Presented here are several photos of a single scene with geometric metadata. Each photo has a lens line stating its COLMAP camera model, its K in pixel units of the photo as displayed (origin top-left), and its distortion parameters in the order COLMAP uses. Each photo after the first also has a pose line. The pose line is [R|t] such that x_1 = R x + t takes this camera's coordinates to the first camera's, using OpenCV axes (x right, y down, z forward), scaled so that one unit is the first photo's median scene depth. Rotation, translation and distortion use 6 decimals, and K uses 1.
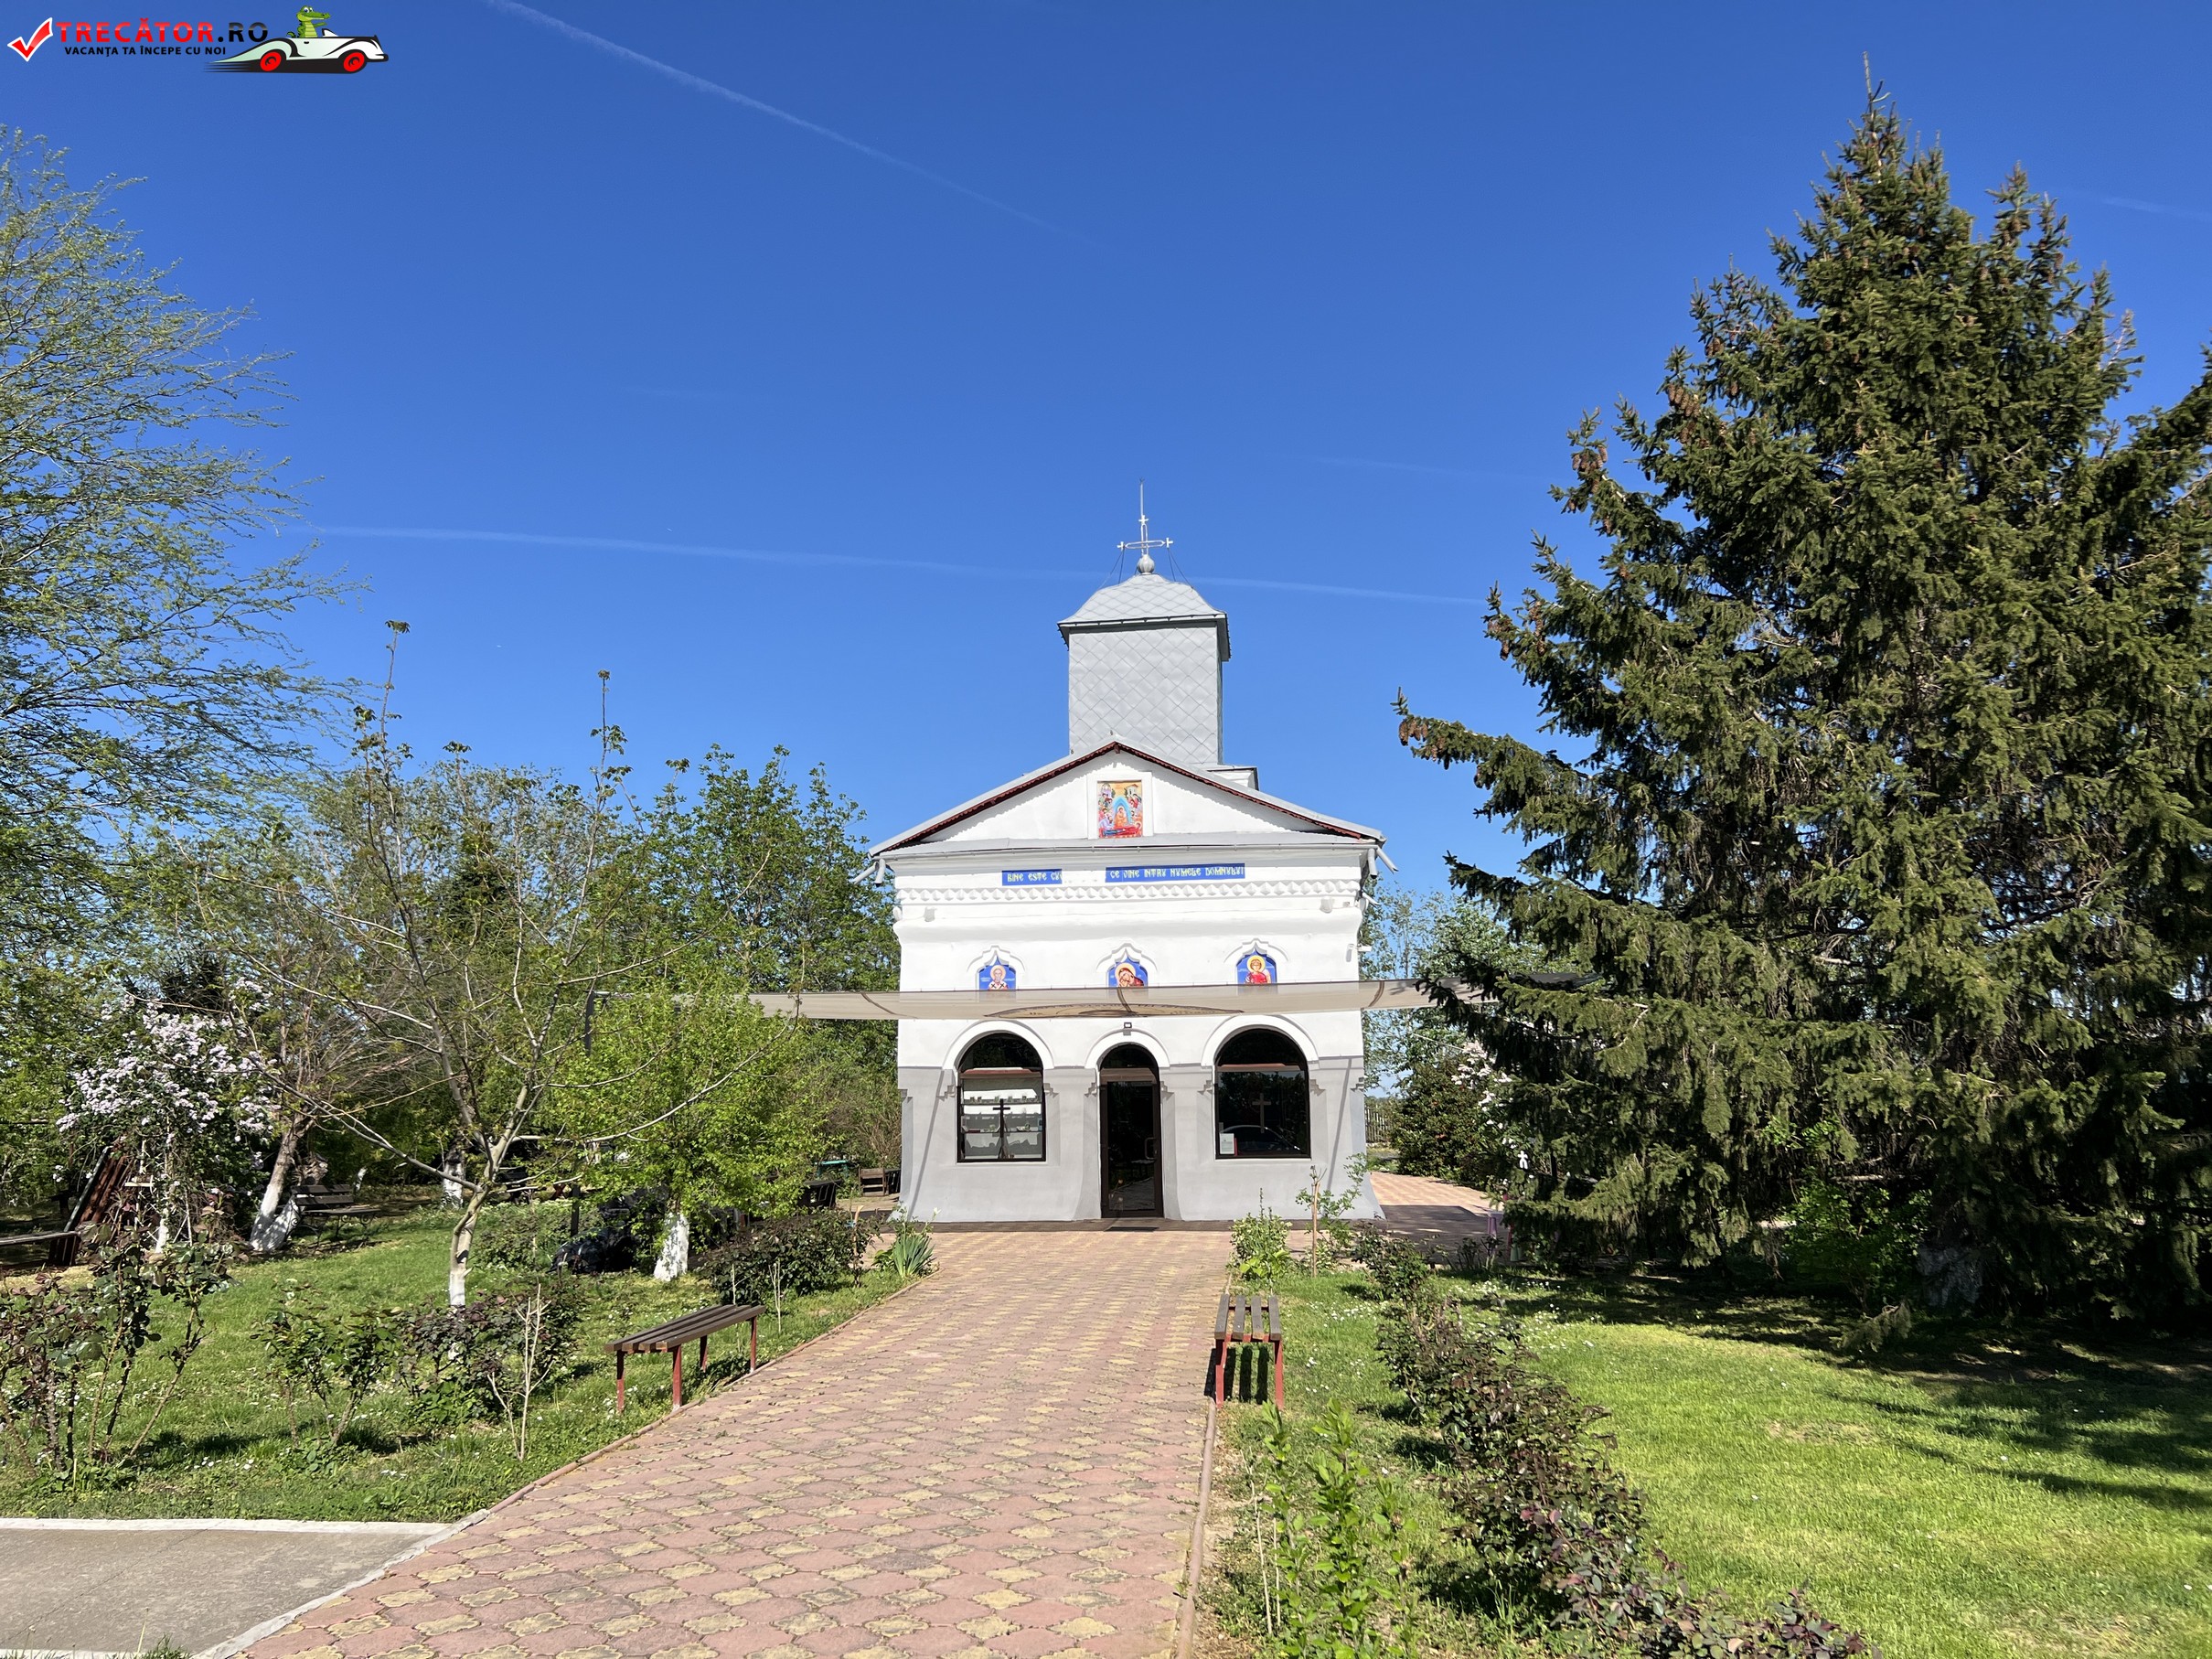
lens RADIAL K [[1653.6, 0, 1106.0], [0, 1653.6, 829.5], [0, 0, 1]] dist [0.049820, -0.063019]
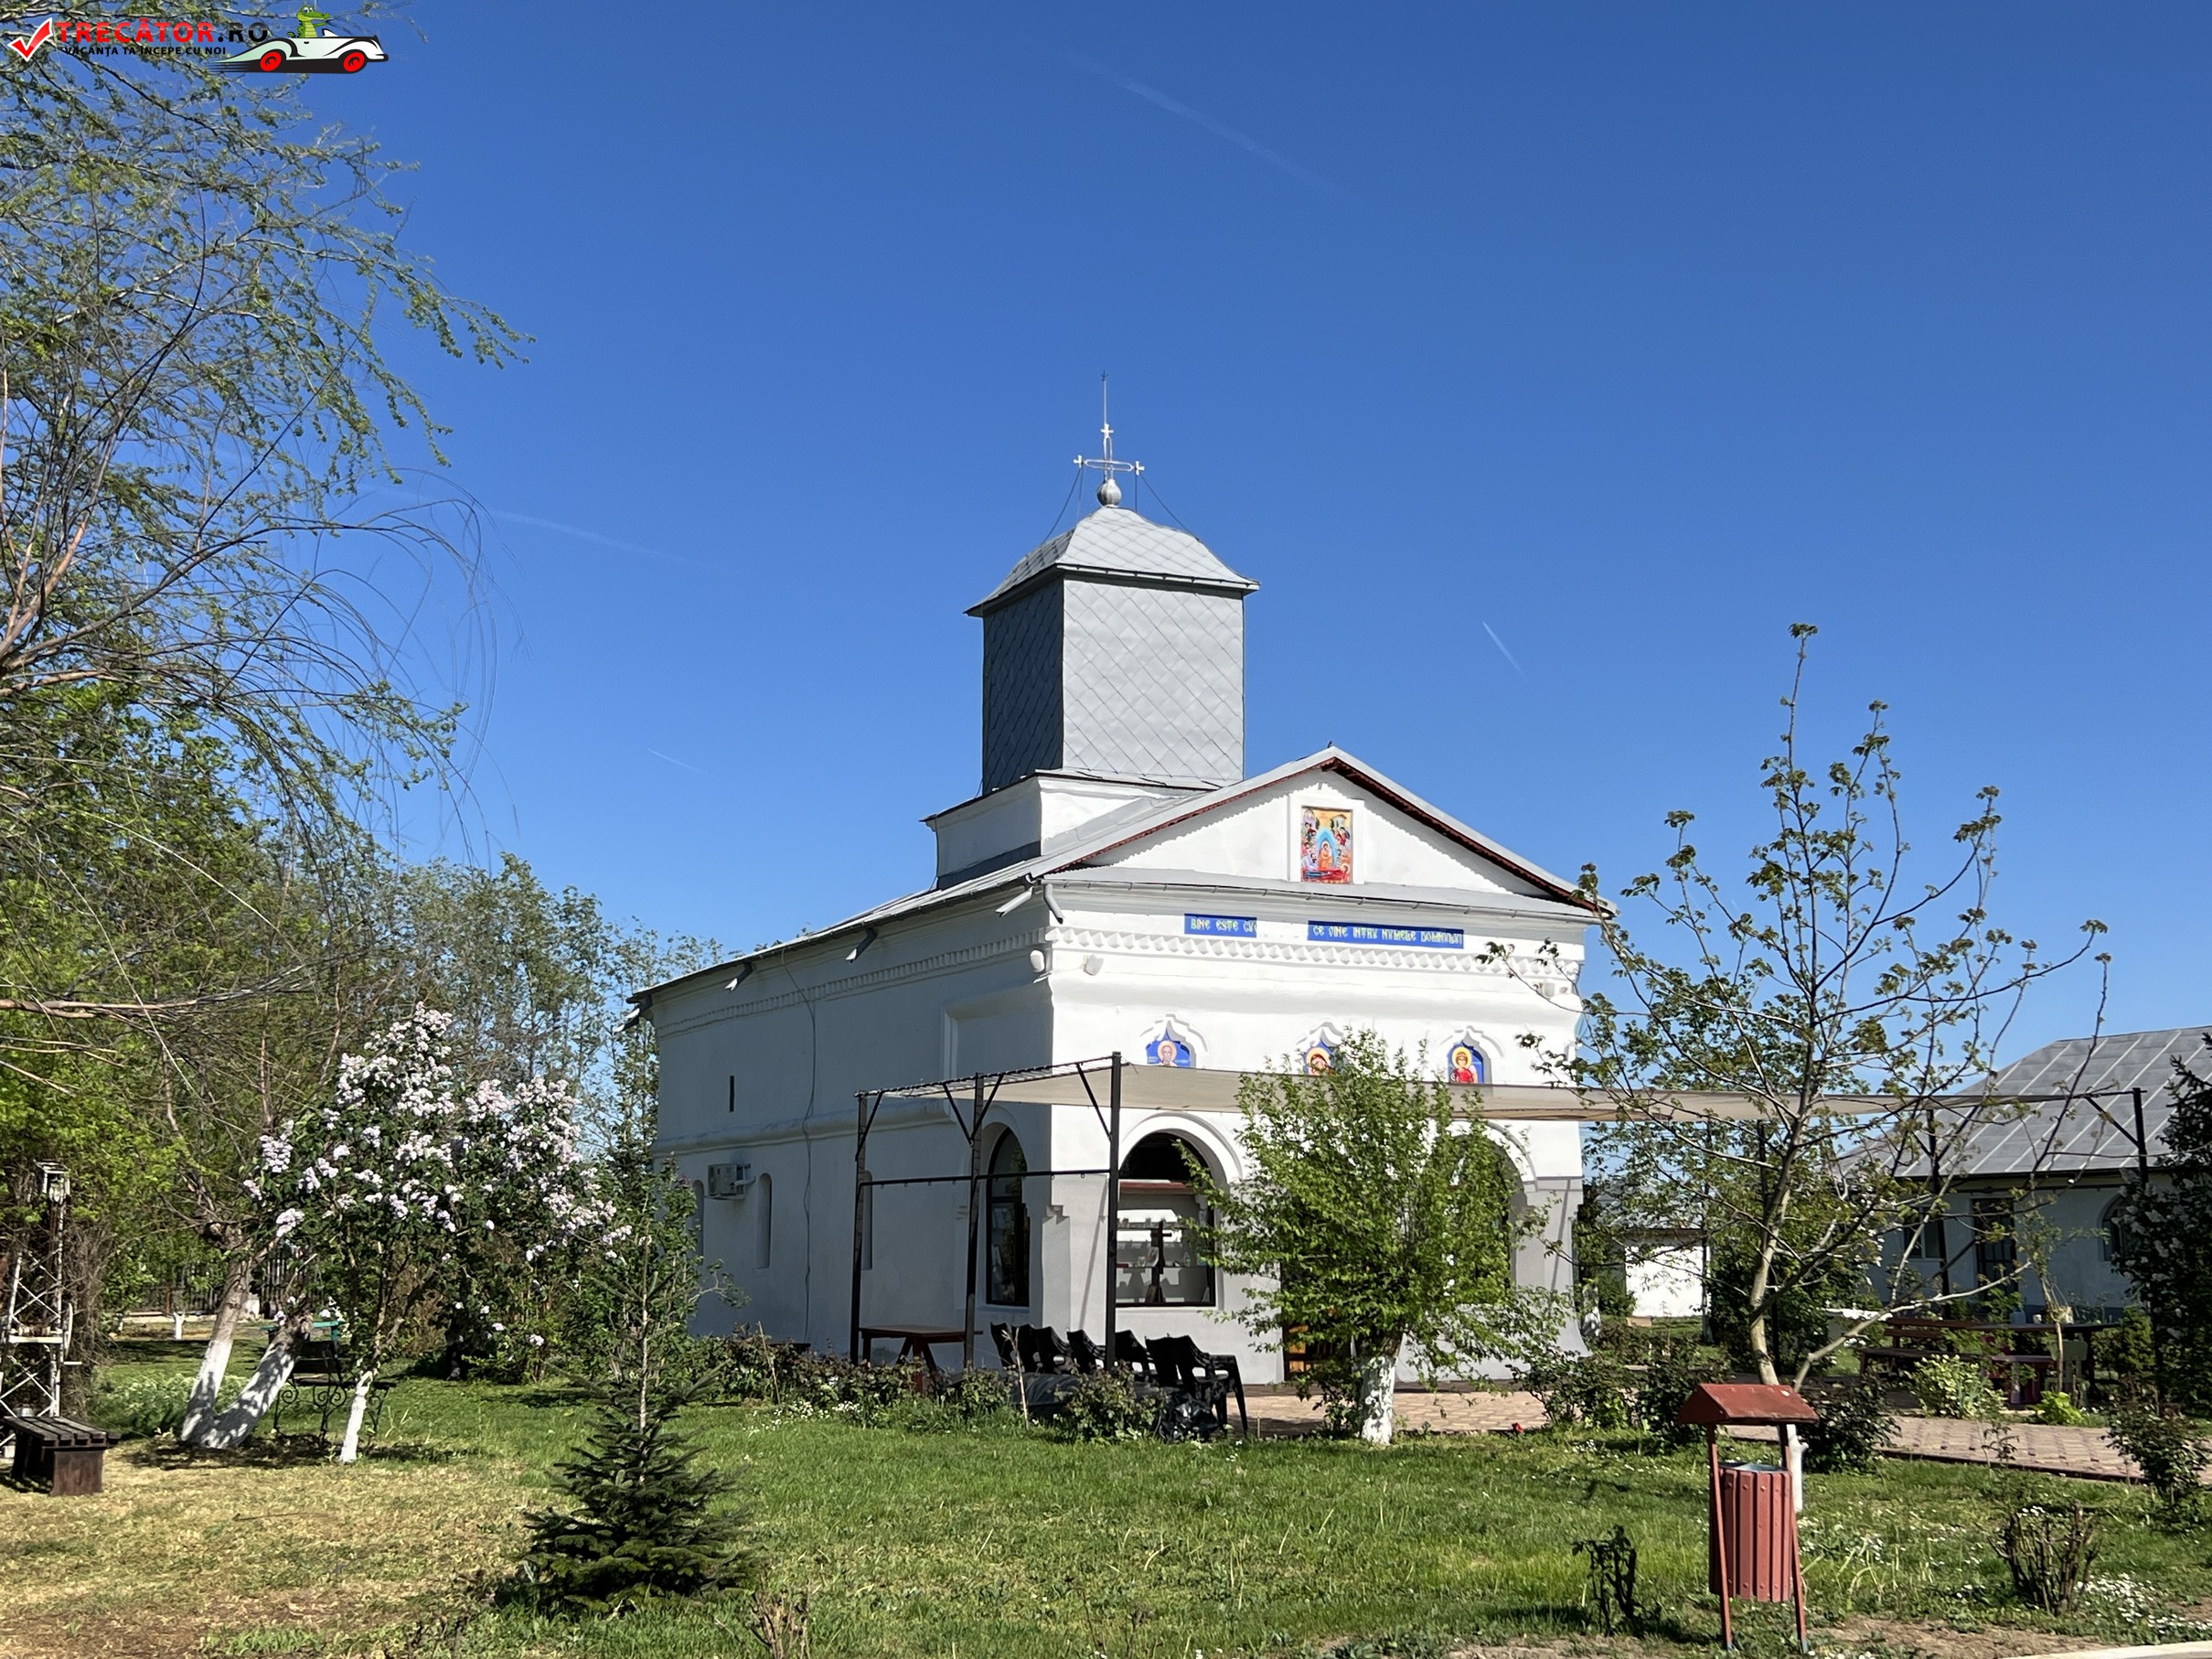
lens RADIAL K [[2541.8, 0, 1106.0], [0, 2541.8, 829.5], [0, 0, 1]] dist [0.007672, 0.000756]
pose [[0.868424, 0.096068, 0.486427, -0.651191], [-0.096370, 0.995045, -0.024467, 0.018805], [-0.486367, -0.025629, 0.873379, 0.026664]]
